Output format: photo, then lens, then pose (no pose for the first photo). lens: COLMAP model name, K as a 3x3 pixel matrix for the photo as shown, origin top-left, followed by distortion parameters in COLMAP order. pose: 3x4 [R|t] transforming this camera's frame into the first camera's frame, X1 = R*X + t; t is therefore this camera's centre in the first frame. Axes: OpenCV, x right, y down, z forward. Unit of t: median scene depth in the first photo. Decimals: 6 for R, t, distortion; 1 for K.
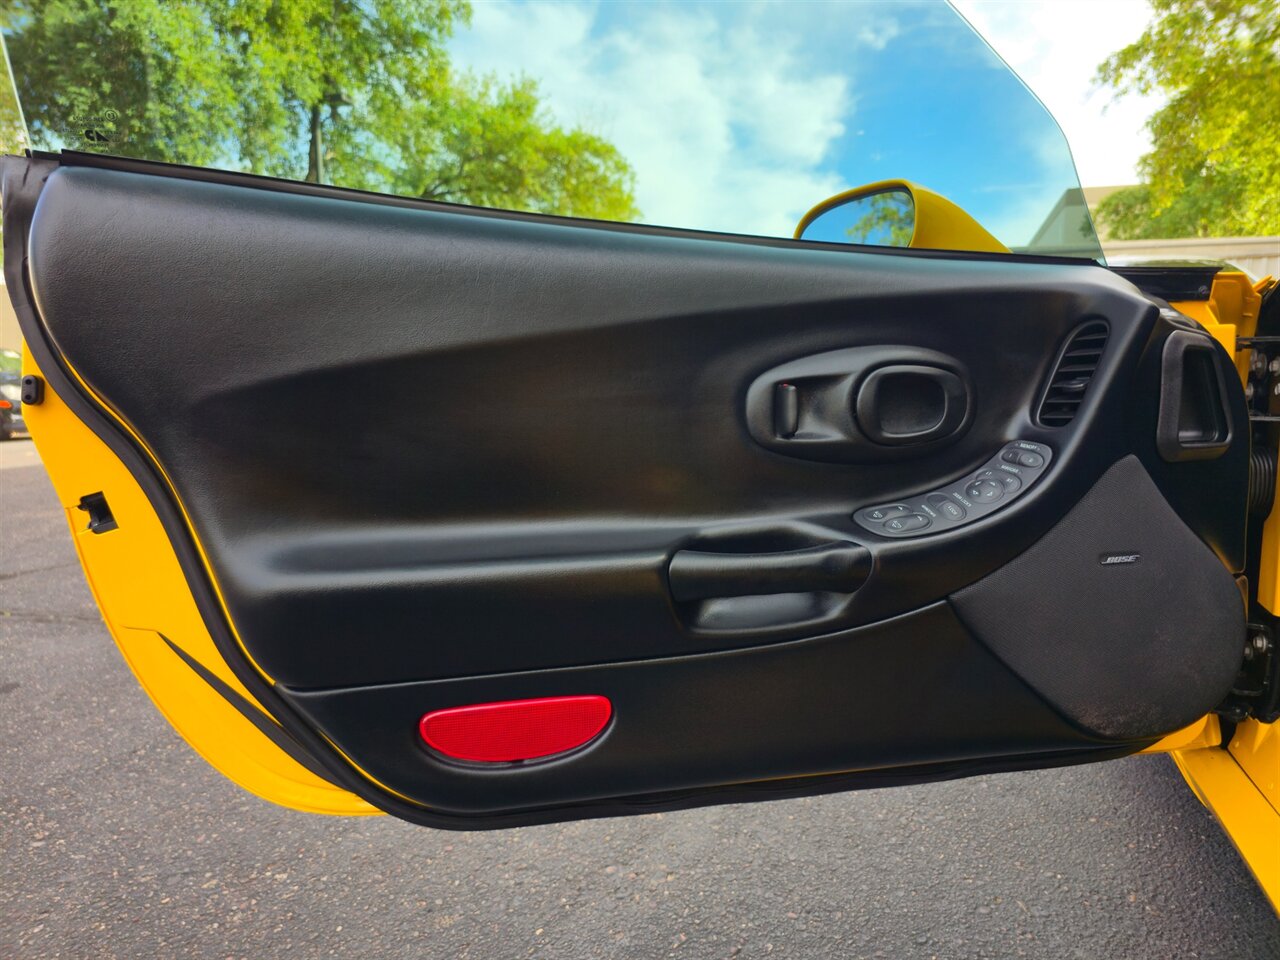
lens RADIAL K [[808.4, 0, 637.9], [0, 808.4, 476.0], [0, 0, 1]] dist [0.009275, -0.018120]
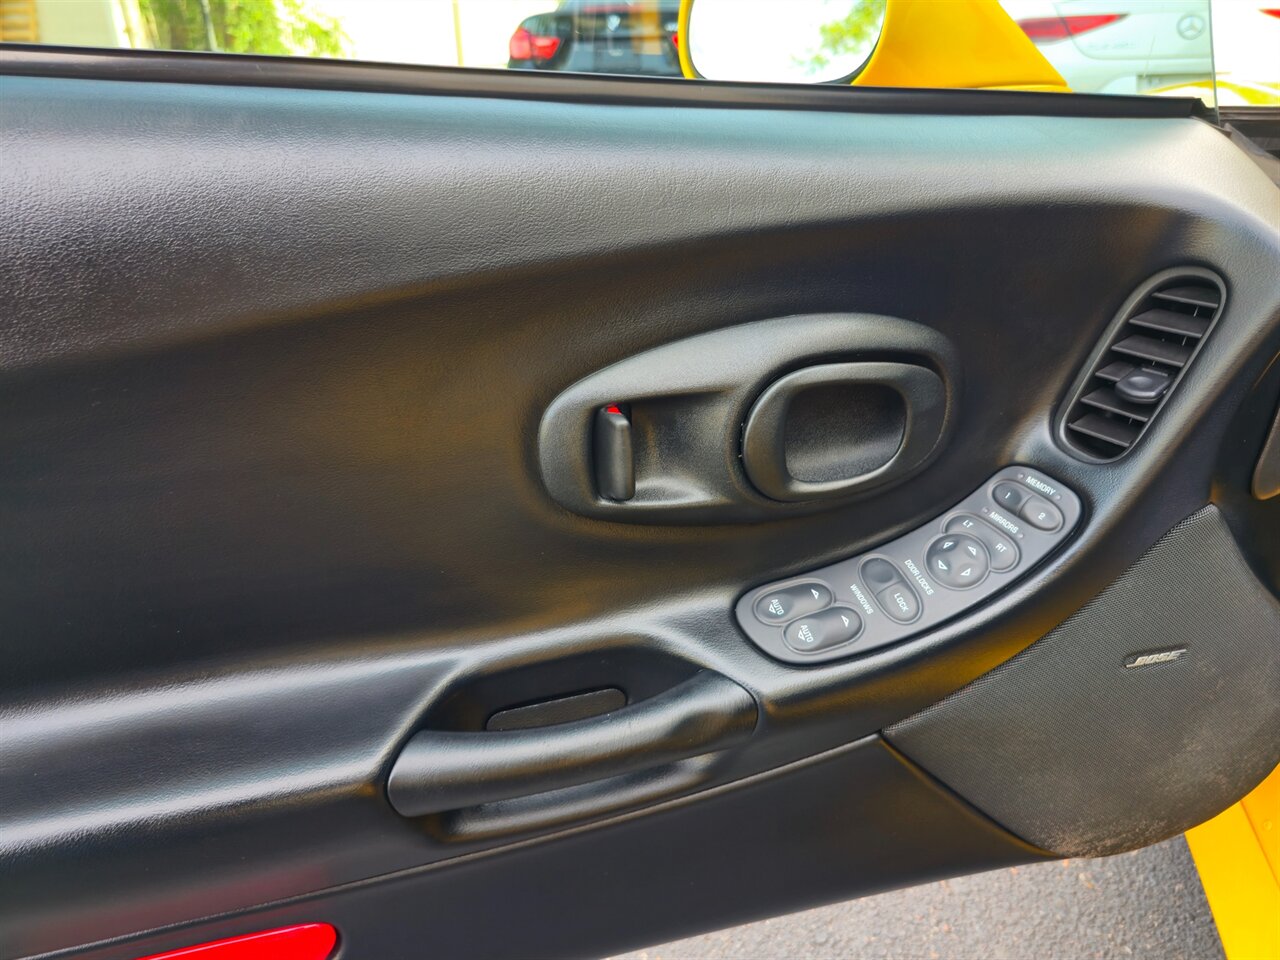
lens RADIAL K [[851.7, 0, 639.5], [0, 851.7, 487.0], [0, 0, 1]] dist [0.032094, -0.049492]
pose [[0.996759, -0.037698, 0.071069, 0.152432], [0.011094, 0.939383, 0.342691, -0.245406], [-0.079680, -0.340792, 0.936756, 0.445487]]
